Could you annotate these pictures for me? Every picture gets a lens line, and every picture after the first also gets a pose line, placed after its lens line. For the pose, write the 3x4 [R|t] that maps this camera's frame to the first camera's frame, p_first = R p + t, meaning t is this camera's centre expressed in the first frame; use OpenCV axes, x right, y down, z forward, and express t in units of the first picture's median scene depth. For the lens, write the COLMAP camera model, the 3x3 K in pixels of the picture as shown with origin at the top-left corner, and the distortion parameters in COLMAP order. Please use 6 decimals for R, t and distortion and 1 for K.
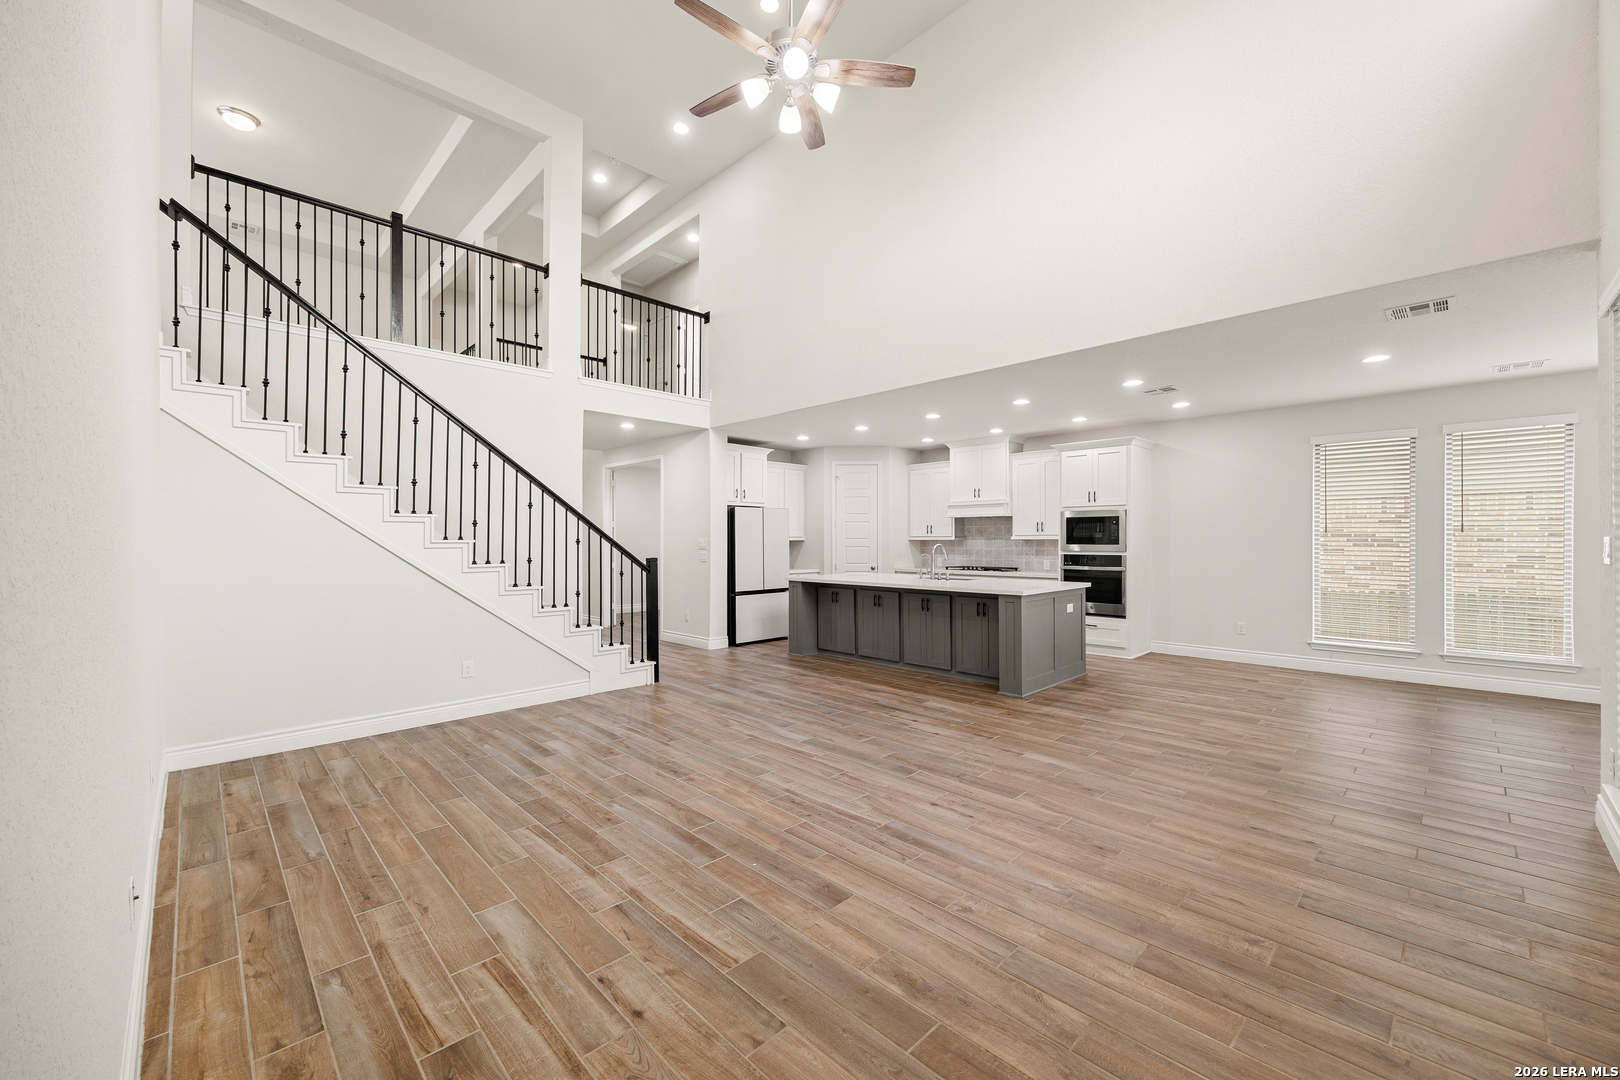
lens RADIAL K [[632.0, 0, 821.5], [0, 632.0, 535.5], [0, 0, 1]] dist [-0.000109, -0.000050]
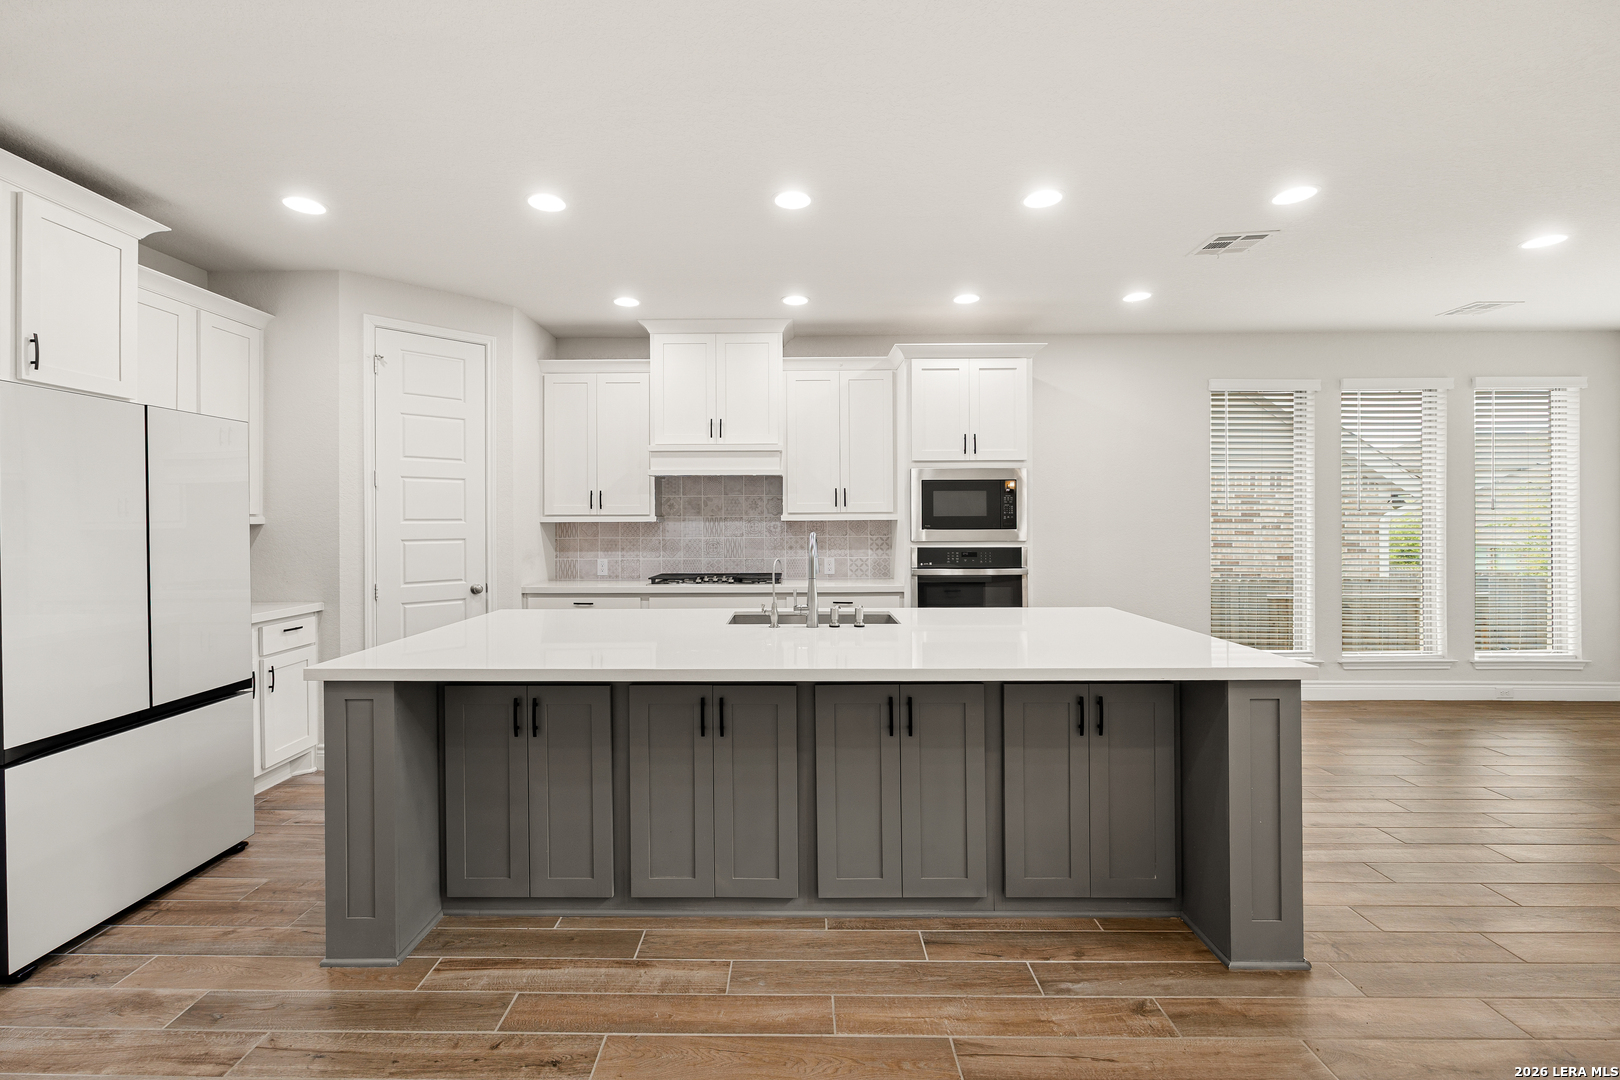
lens RADIAL K [[687.8, 0, 784.6], [0, 687.8, 523.5], [0, 0, 1]] dist [-0.001903, 0.000261]
pose [[0.715732, -0.008606, 0.698322, -0.115209], [-0.000935, 0.999911, 0.013280, 0.001222], [-0.698375, -0.010158, 0.715660, 0.676639]]
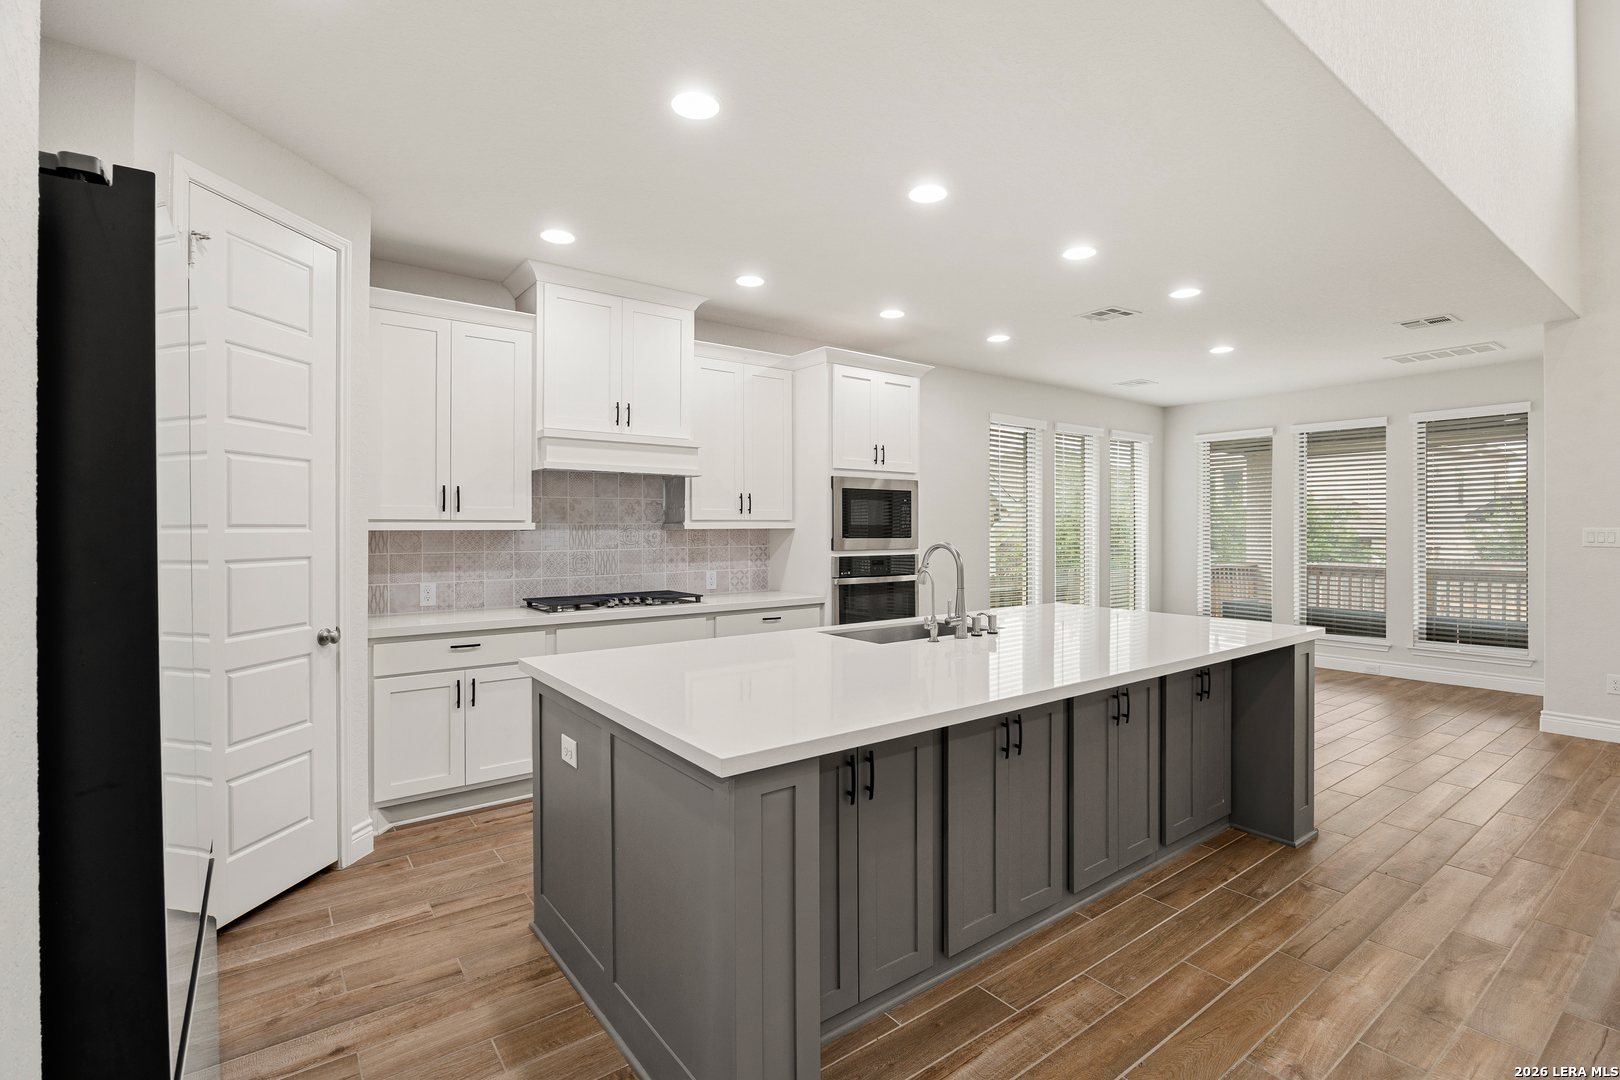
lens RADIAL K [[745.3, 0, 810.9], [0, 745.3, 531.5], [0, 0, 1]] dist [-0.009692, 0.000814]
pose [[0.137187, -0.007152, 0.990519, -0.250159], [-0.008894, 0.999925, 0.008452, 0.003134], [-0.990505, -0.009969, 0.137113, 0.966135]]
